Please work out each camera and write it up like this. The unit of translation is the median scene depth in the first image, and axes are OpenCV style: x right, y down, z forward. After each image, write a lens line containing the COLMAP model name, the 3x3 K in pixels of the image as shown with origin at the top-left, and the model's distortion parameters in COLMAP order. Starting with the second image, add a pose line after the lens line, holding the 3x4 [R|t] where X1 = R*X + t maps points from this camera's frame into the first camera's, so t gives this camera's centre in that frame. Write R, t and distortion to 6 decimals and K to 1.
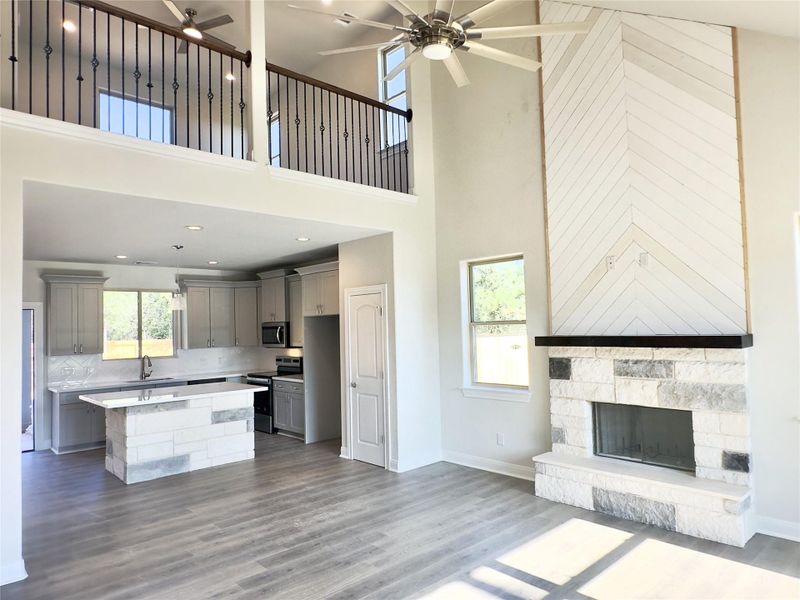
lens RADIAL K [[525.5, 0, 400.0], [0, 525.5, 300.0], [0, 0, 1]] dist [0.004015, -0.001768]
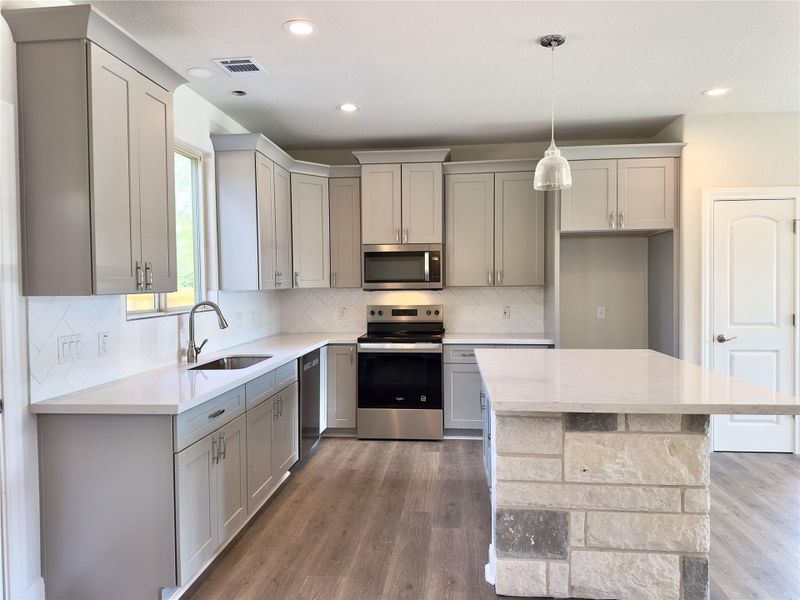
lens RADIAL K [[525.5, 0, 400.0], [0, 525.5, 300.0], [0, 0, 1]] dist [0.004015, -0.001768]
pose [[0.748013, -0.009636, 0.663614, -0.808393], [-0.040374, 0.997382, 0.059991, 0.089700], [-0.662455, -0.071667, 0.745665, 0.769243]]
